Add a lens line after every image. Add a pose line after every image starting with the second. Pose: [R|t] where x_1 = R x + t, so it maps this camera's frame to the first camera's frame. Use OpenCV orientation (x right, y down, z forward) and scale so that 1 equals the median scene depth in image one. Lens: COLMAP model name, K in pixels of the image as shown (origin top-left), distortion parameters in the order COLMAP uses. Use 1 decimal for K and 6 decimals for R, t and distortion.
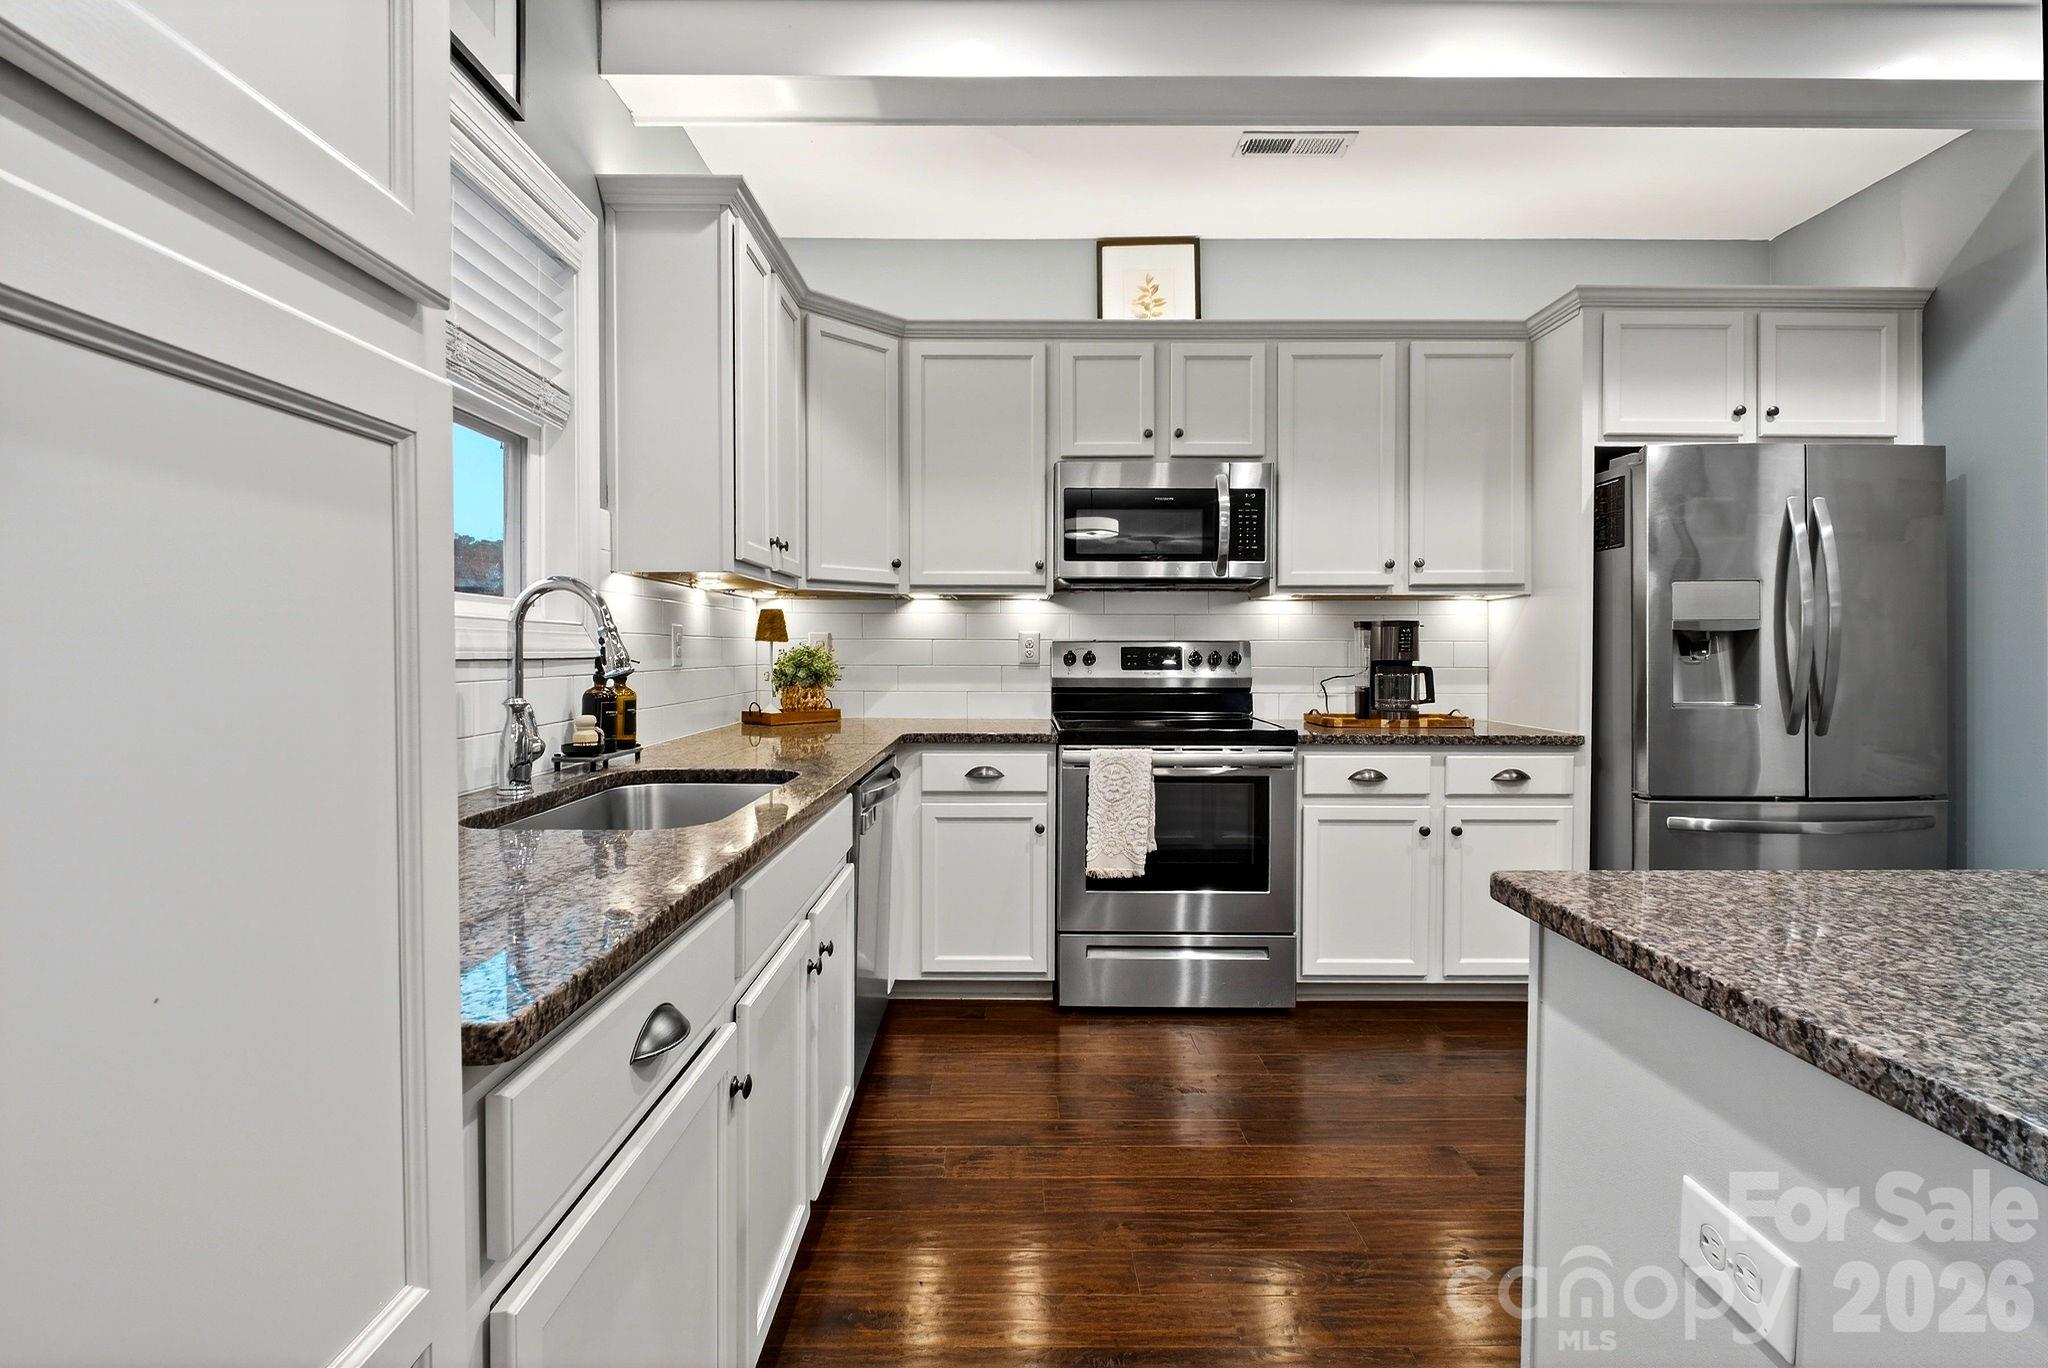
lens RADIAL K [[941.7, 0, 1022.0], [0, 941.7, 662.8], [0, 0, 1]] dist [0.023927, -0.019318]
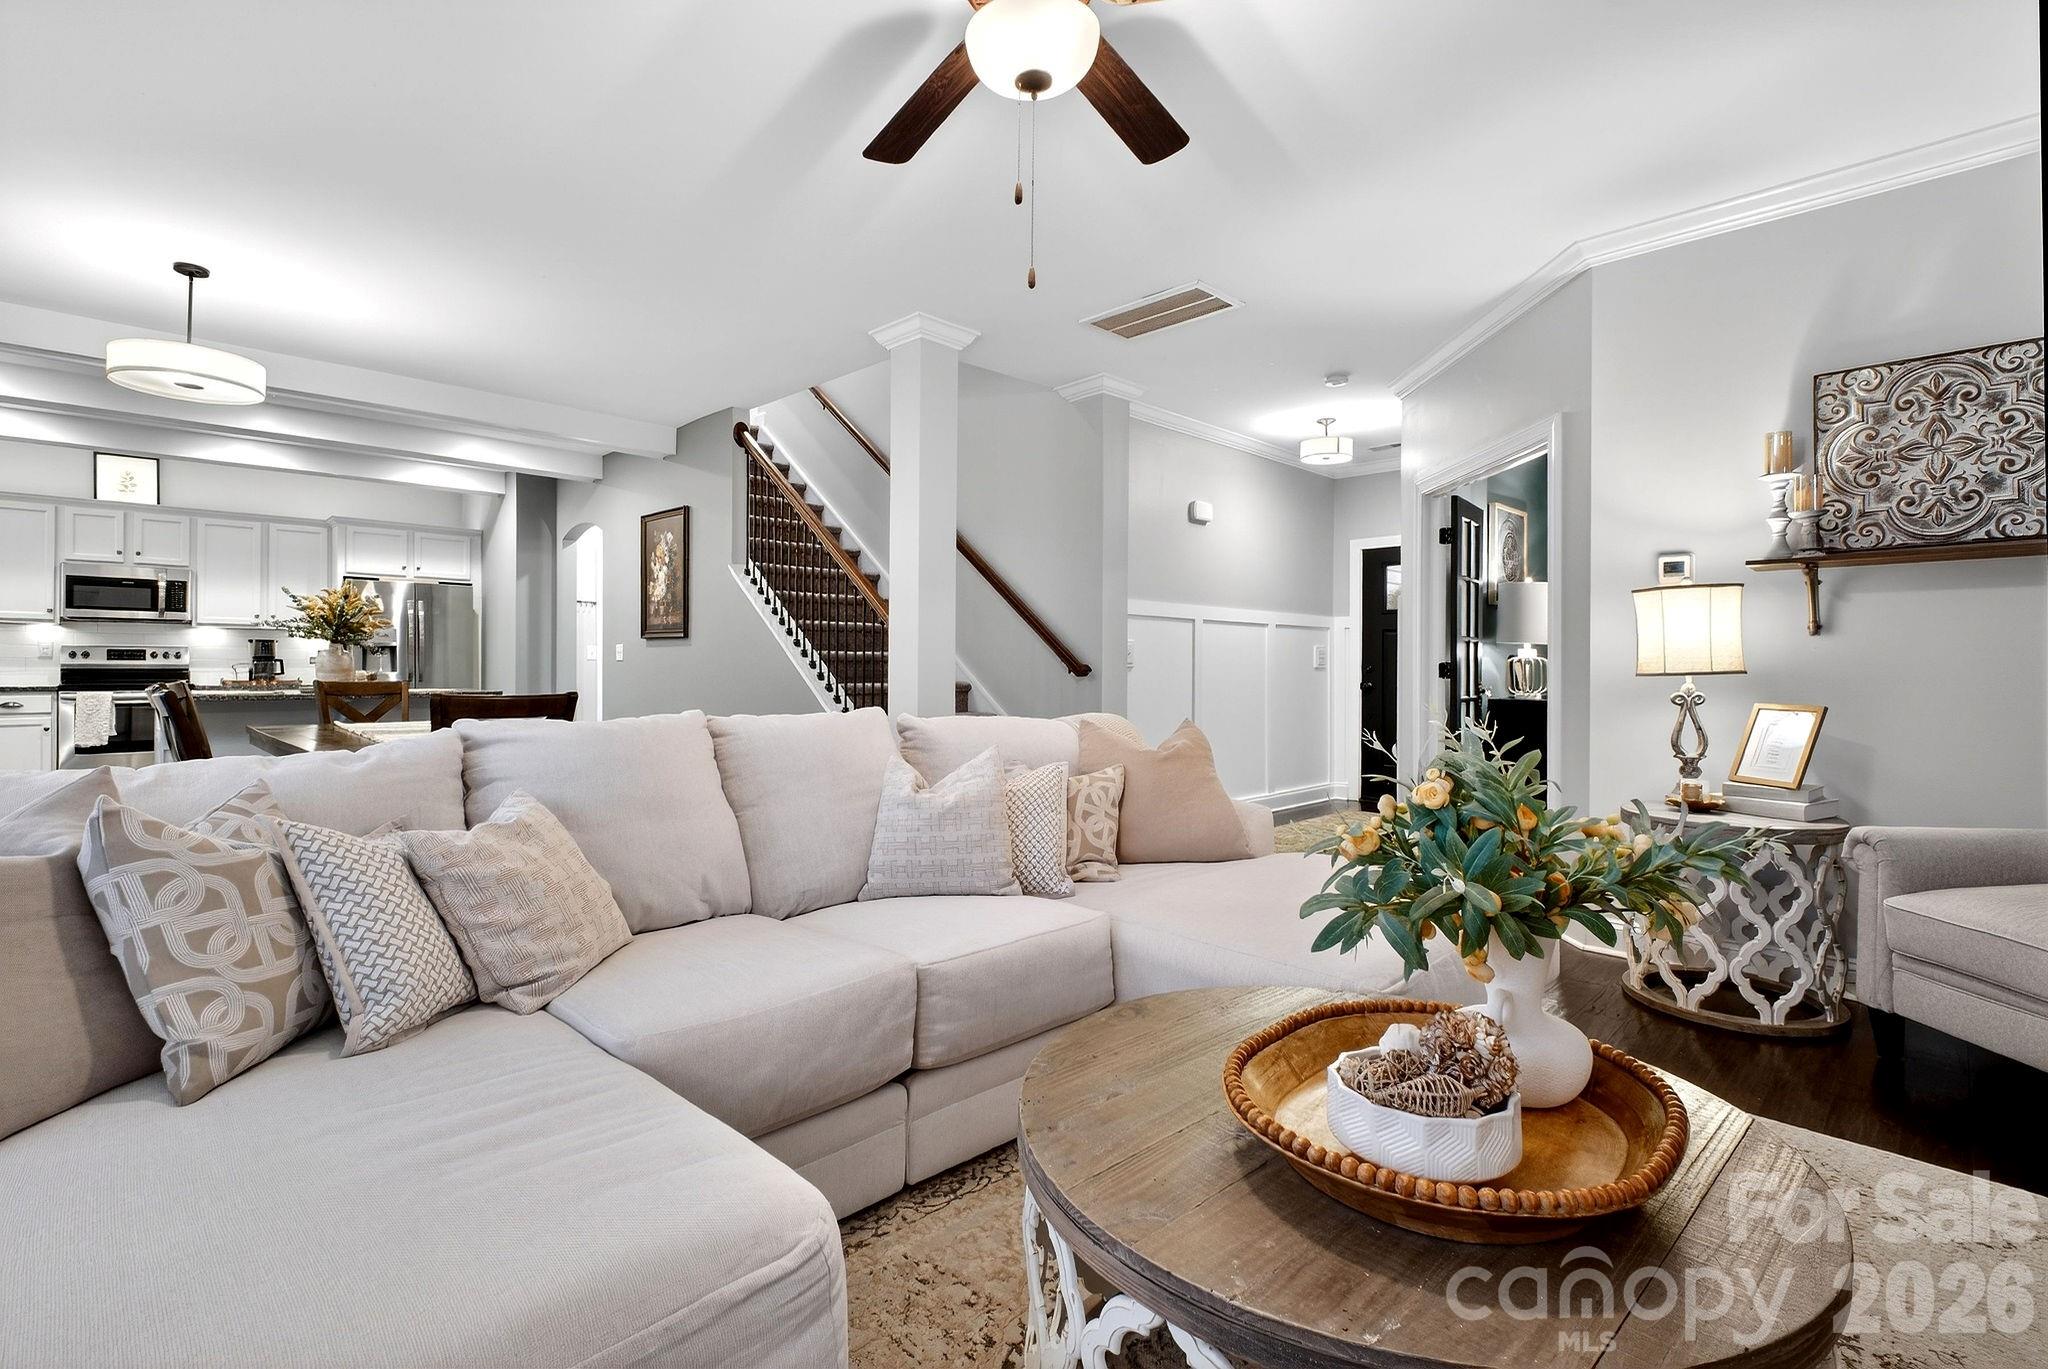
lens RADIAL K [[941.7, 0, 1022.0], [0, 941.7, 663.3], [0, 0, 1]] dist [0.023927, -0.019318]
pose [[0.722461, 0.003133, 0.691405, 0.129909], [0.004672, 0.999945, -0.009413, 0.047120], [-0.691396, 0.010031, 0.722406, -2.072064]]
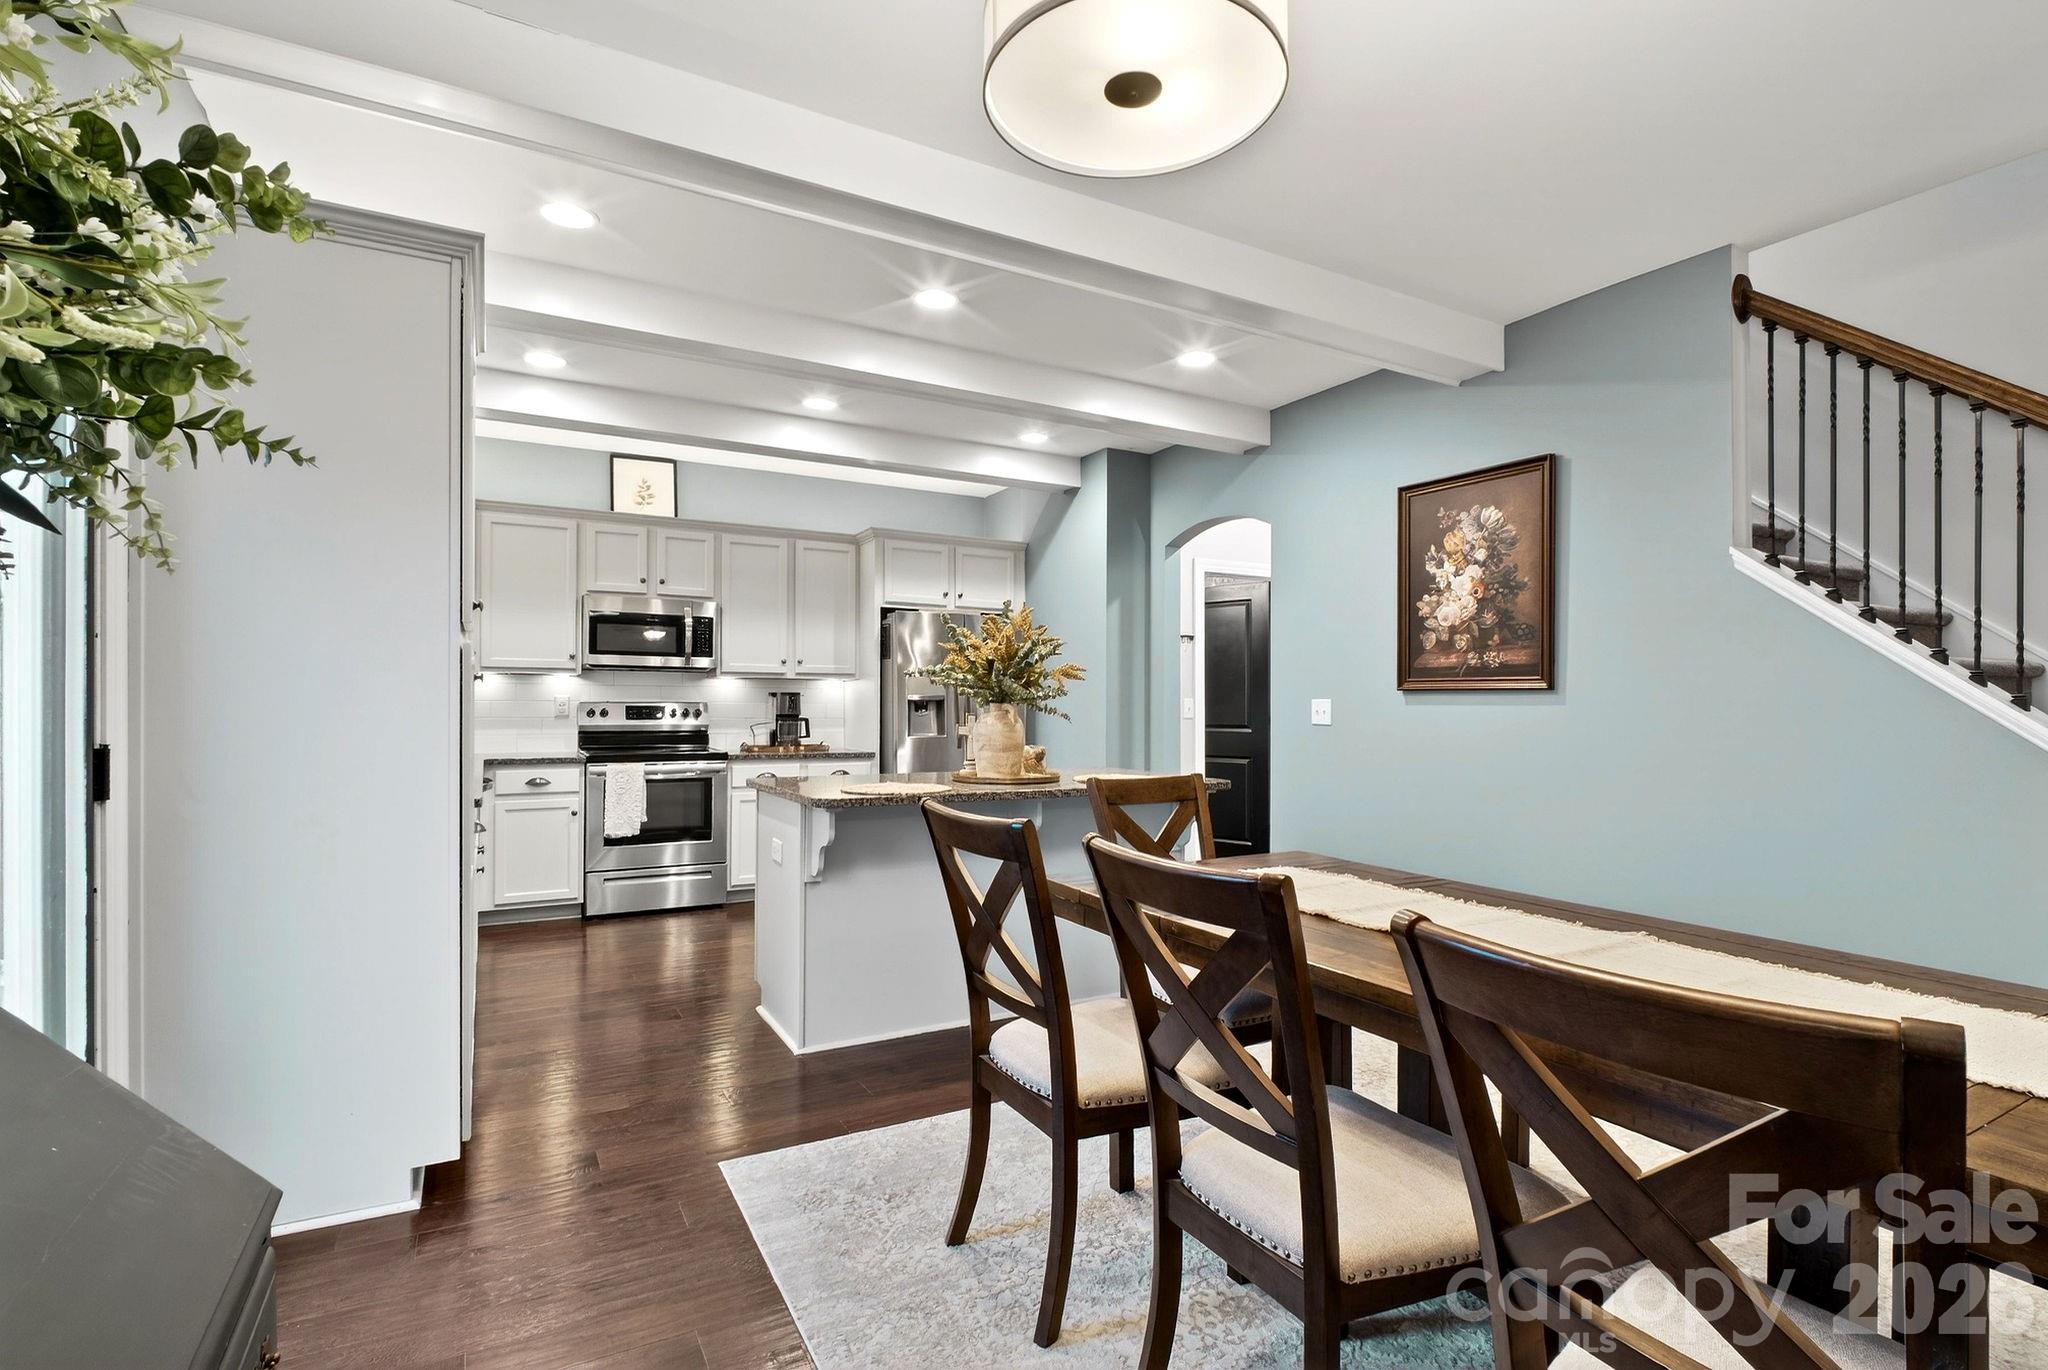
lens RADIAL K [[957.4, 0, 1019.0], [0, 957.4, 703.7], [0, 0, 1]] dist [-0.002239, -0.000171]
pose [[0.878984, 0.003995, 0.476834, -0.092494], [0.001718, 0.999932, -0.011546, -0.000705], [-0.476848, 0.010968, 0.878918, -0.837800]]
